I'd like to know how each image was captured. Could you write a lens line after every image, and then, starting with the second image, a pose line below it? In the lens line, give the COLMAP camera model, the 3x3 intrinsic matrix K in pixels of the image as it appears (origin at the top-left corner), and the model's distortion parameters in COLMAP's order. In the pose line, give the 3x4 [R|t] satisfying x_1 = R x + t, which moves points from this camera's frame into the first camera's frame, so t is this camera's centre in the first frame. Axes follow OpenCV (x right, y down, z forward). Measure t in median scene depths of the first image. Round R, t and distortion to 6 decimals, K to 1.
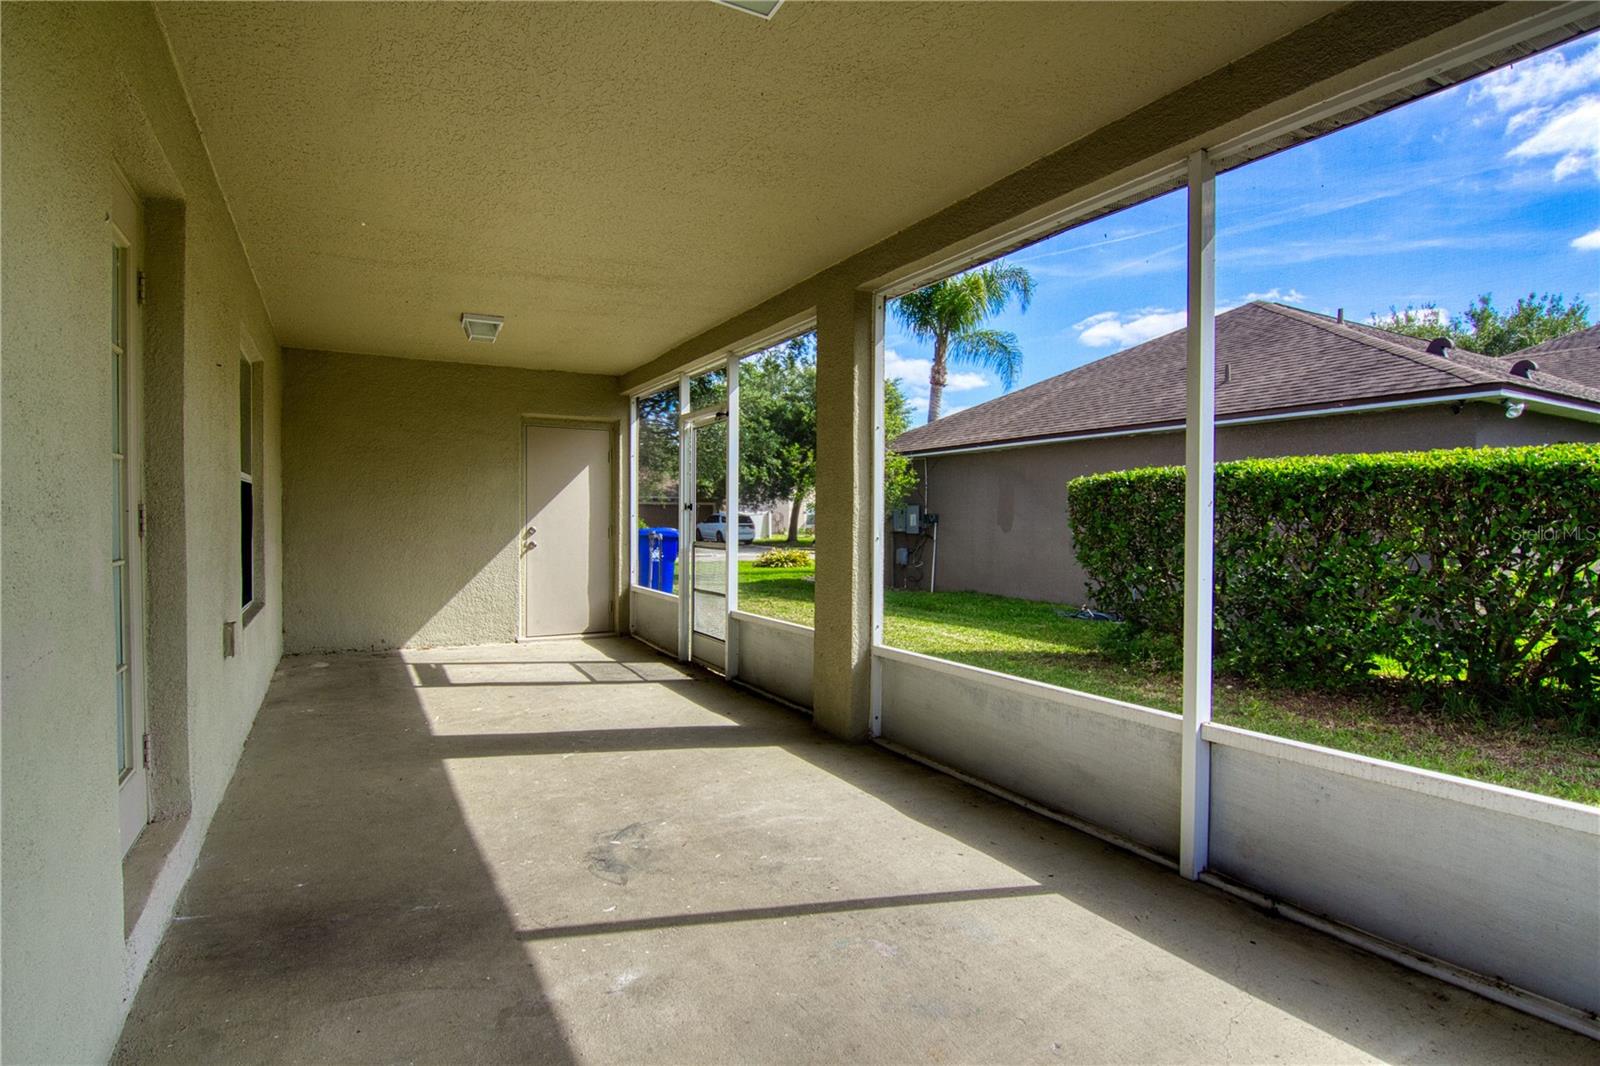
lens RADIAL K [[828.4, 0, 804.1], [0, 828.4, 530.5], [0, 0, 1]] dist [-0.010951, -0.004197]
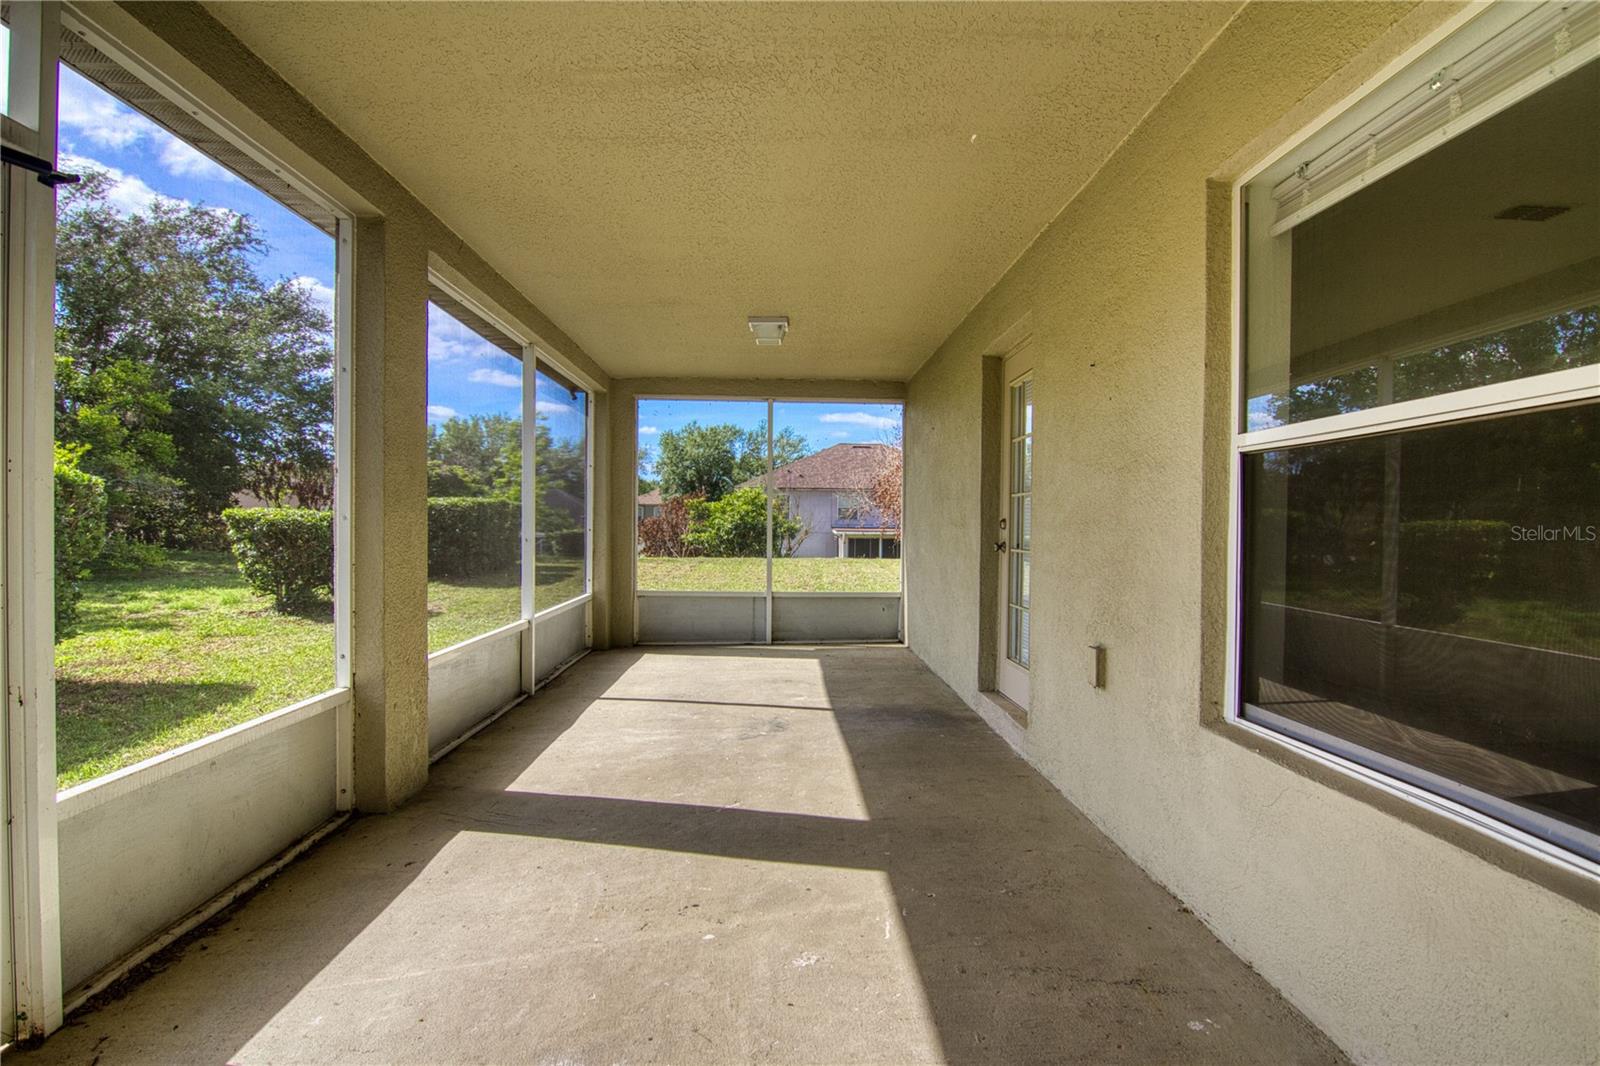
lens RADIAL K [[828.4, 0, 801.0], [0, 828.4, 529.4], [0, 0, 1]] dist [-0.010951, -0.004197]
pose [[-0.883200, -0.015307, 0.468747, -0.790870], [-0.000855, 0.999518, 0.031028, -0.037253], [-0.468997, 0.027003, -0.882787, 1.826265]]
